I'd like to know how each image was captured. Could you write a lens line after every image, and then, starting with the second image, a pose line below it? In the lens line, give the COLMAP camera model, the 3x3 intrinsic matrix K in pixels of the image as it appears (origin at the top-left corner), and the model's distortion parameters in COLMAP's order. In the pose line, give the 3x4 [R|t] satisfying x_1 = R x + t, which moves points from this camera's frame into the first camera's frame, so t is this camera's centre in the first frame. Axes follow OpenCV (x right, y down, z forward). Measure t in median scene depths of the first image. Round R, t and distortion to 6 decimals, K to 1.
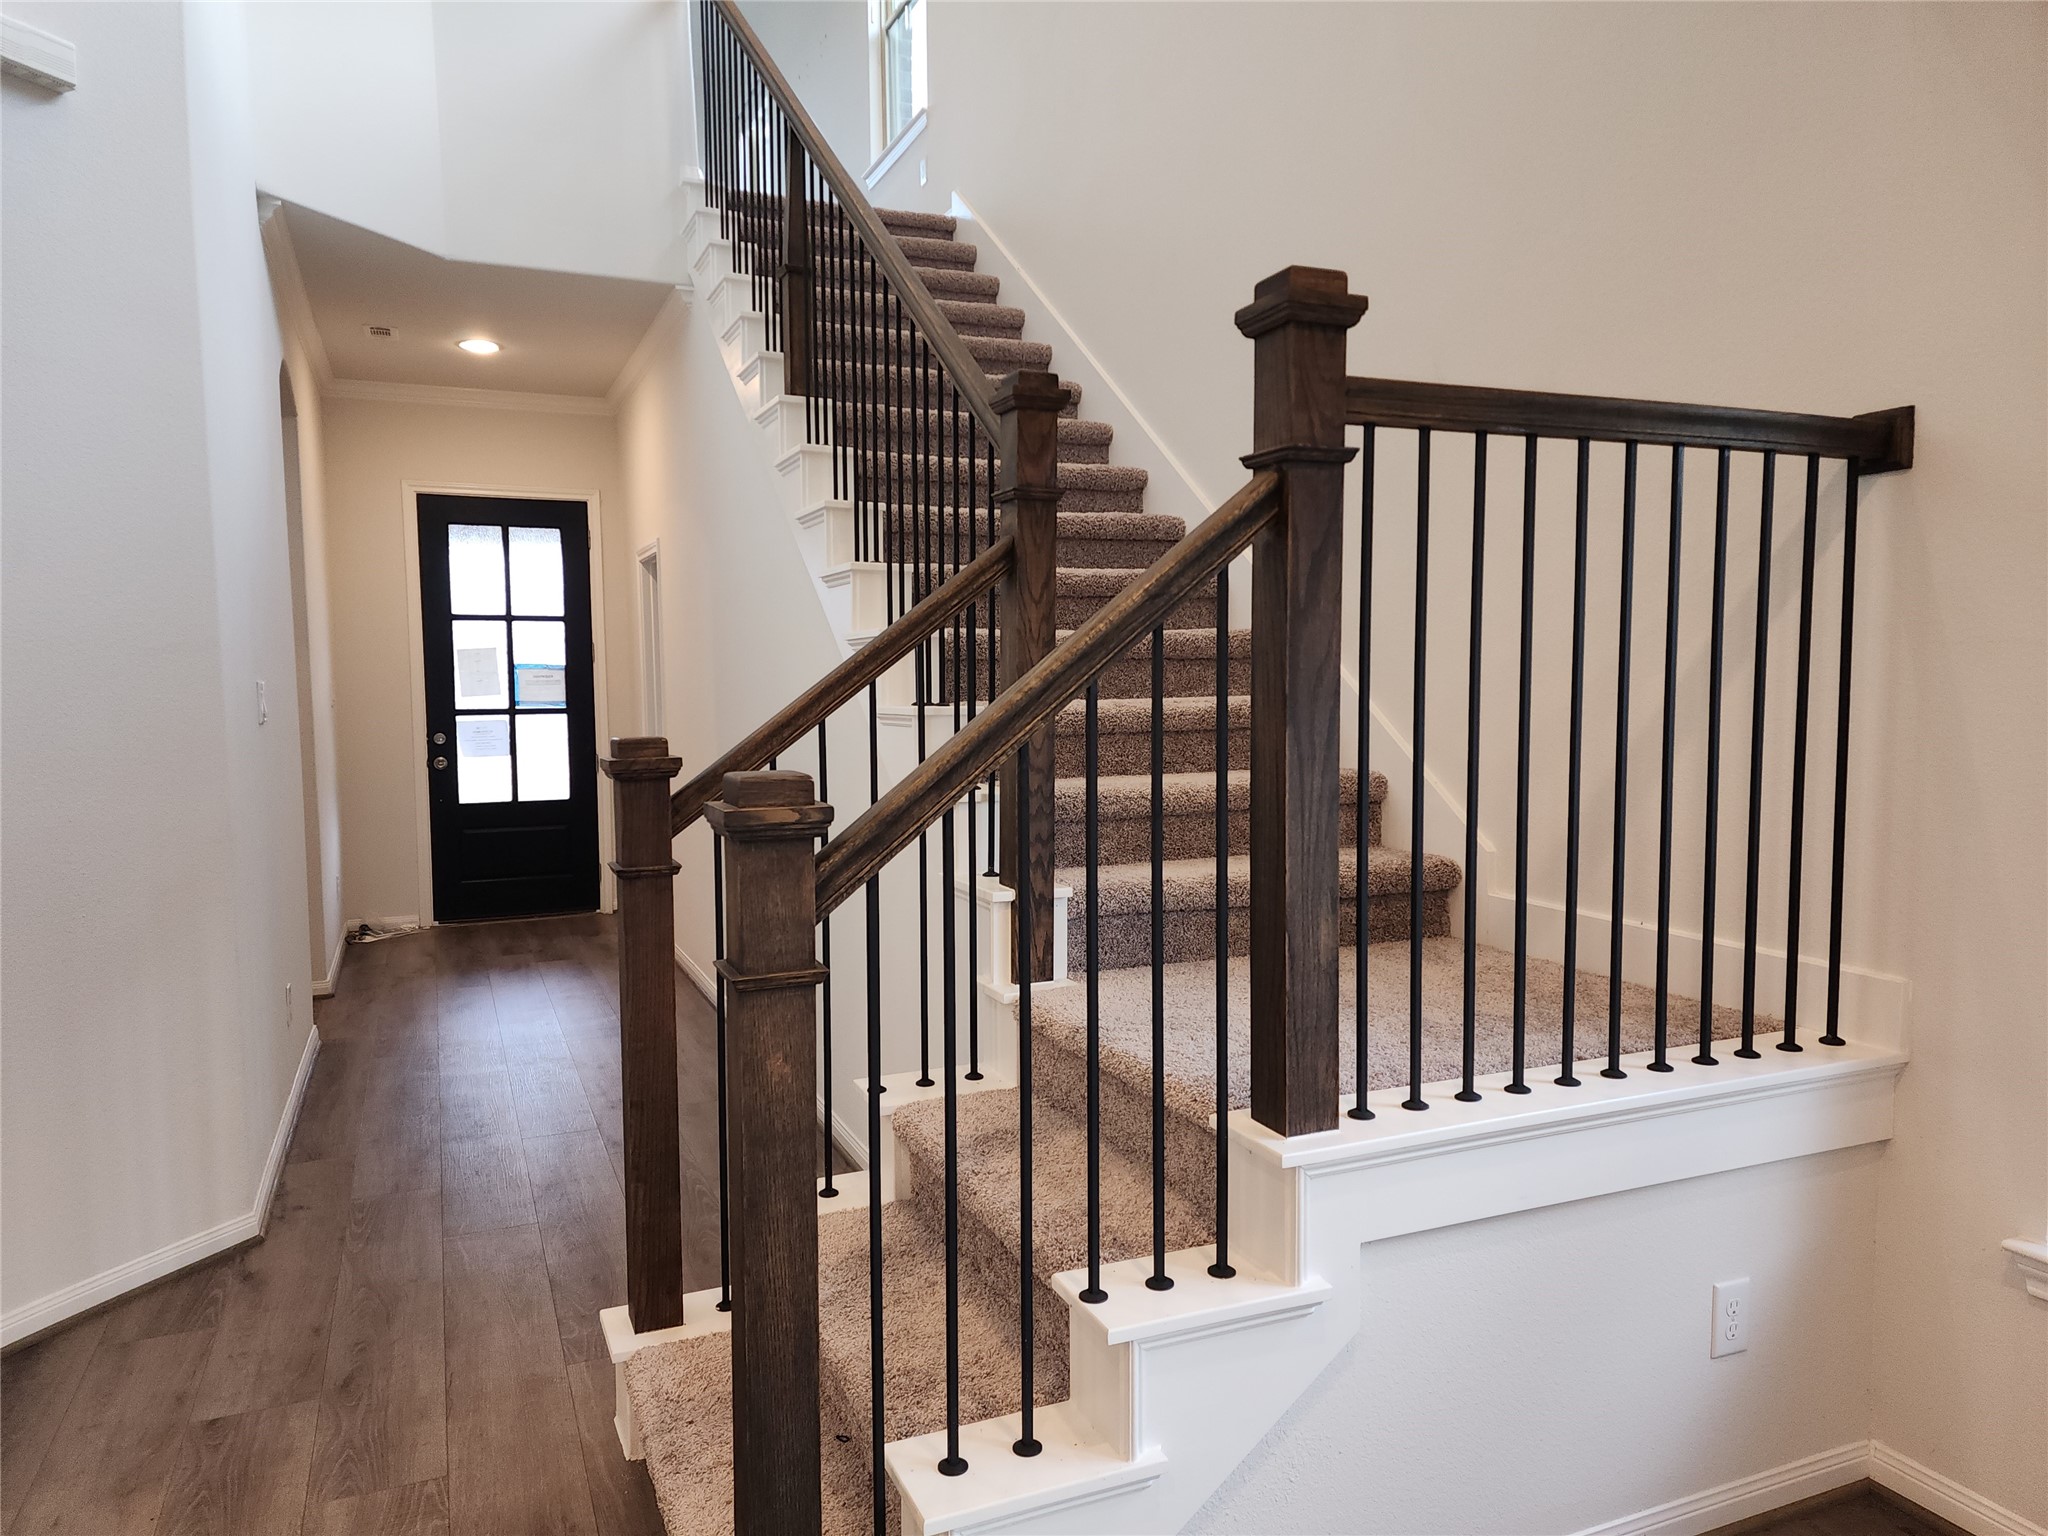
lens RADIAL K [[1373.7, 0, 1030.5], [0, 1373.7, 776.6], [0, 0, 1]] dist [0.064916, -0.066862]
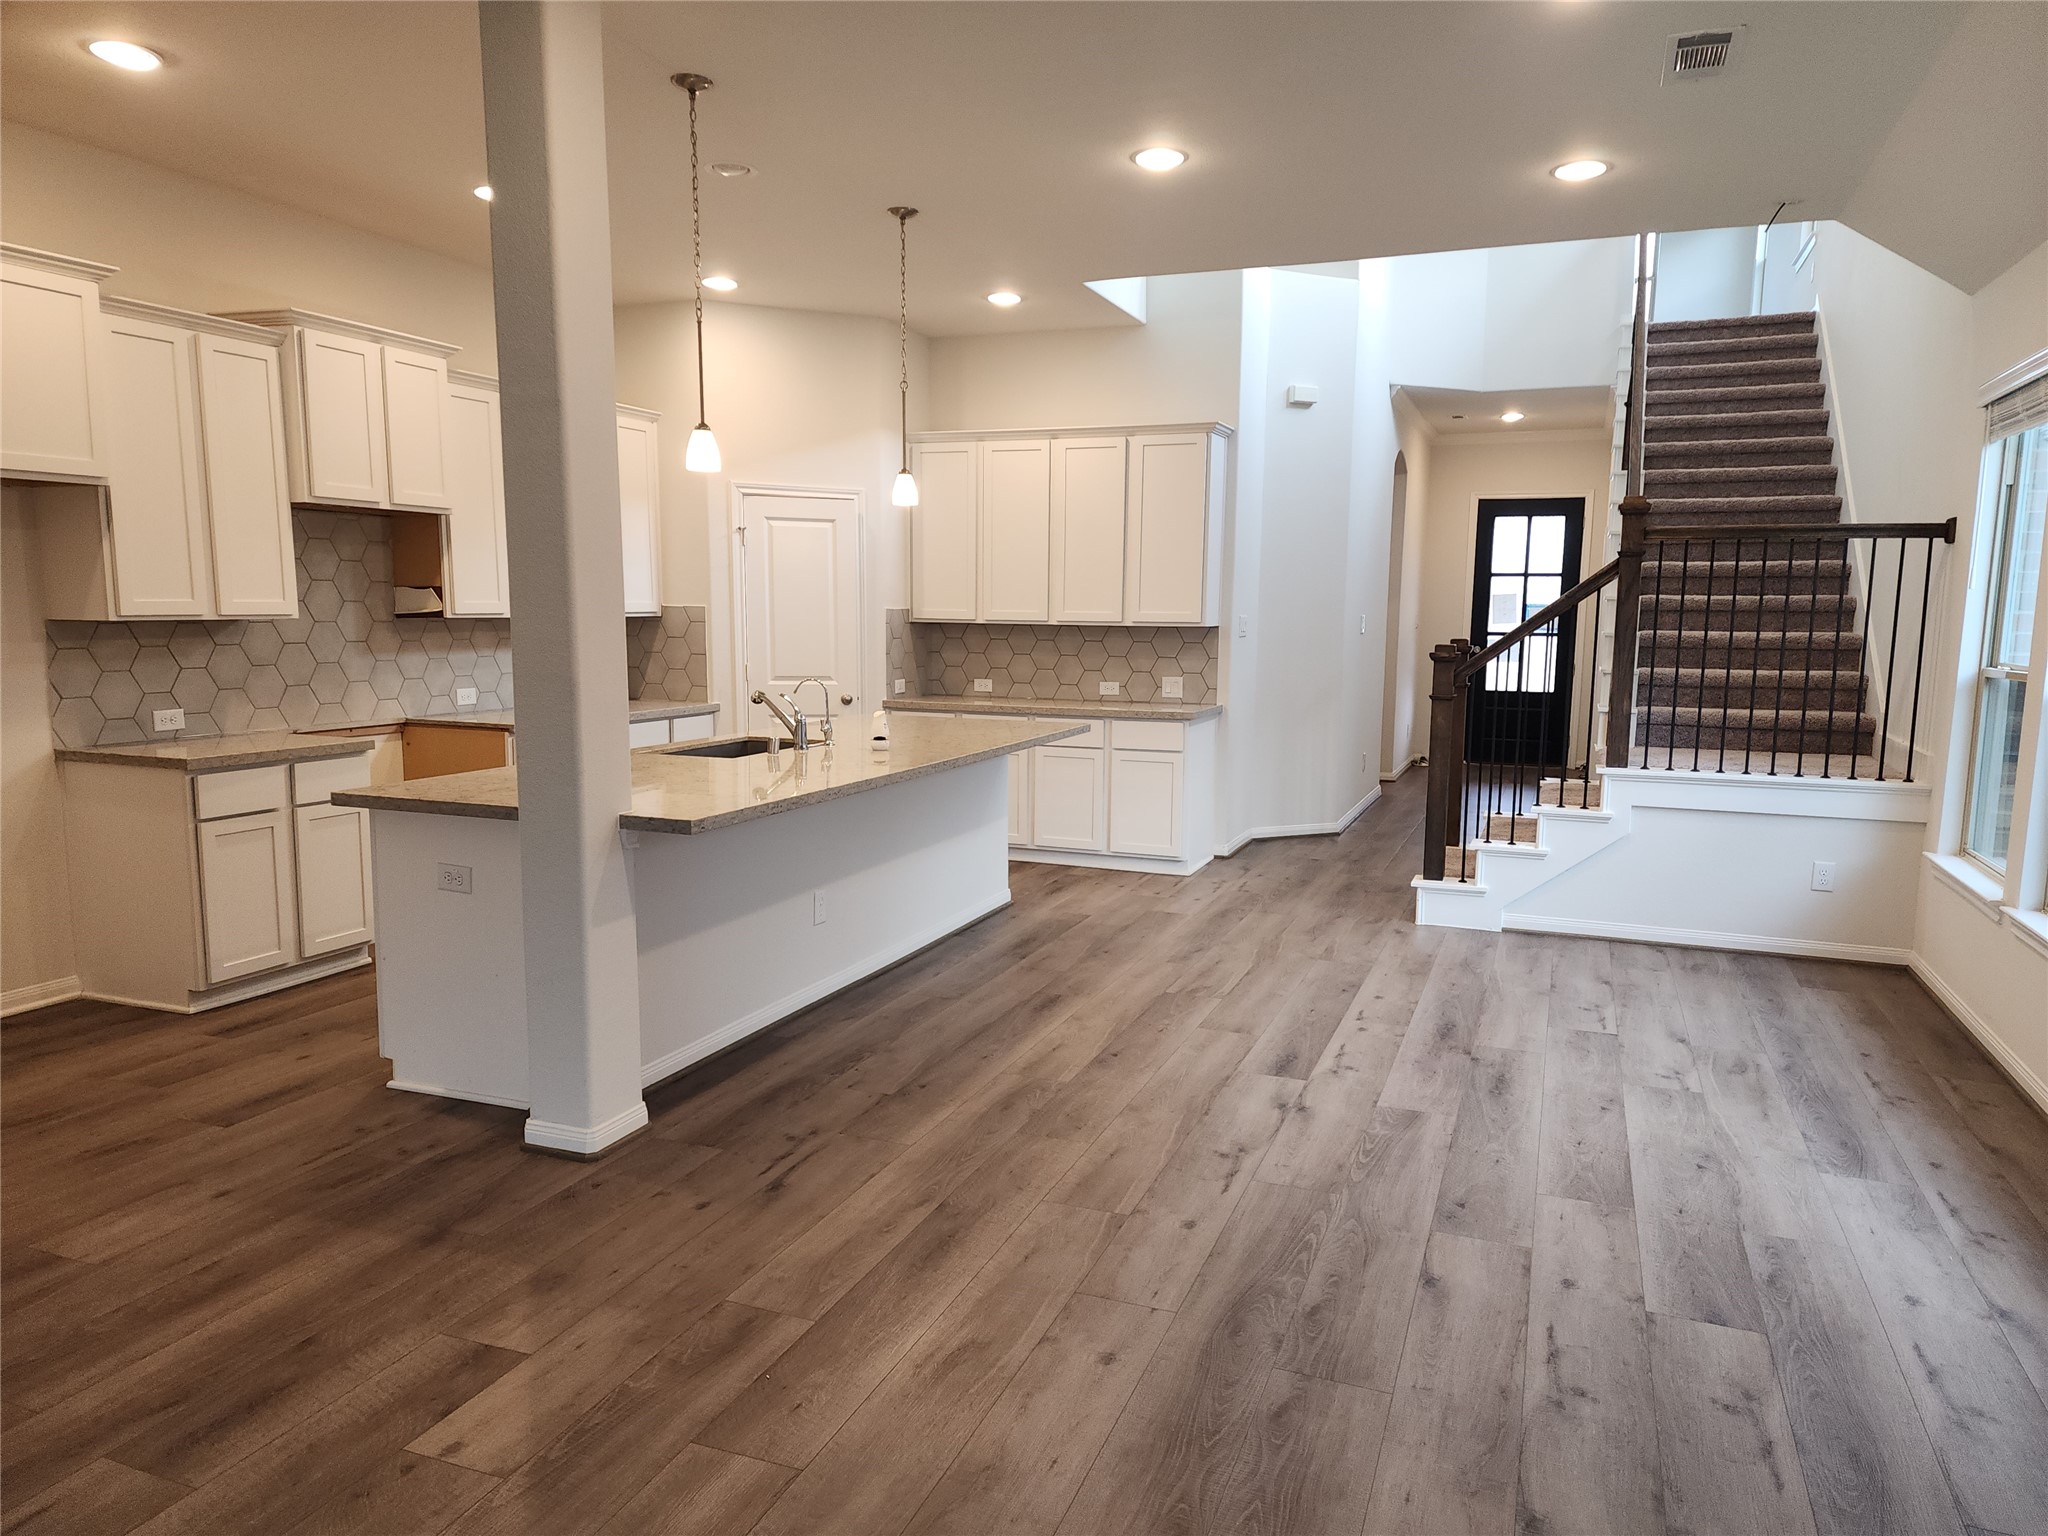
lens RADIAL K [[1373.7, 0, 1012.1], [0, 1373.7, 787.2], [0, 0, 1]] dist [0.064916, -0.066862]
pose [[0.700010, 0.110353, -0.705556, 0.358455], [-0.068695, 0.993812, 0.087282, 0.029241], [0.710822, -0.012630, 0.703259, -0.536629]]
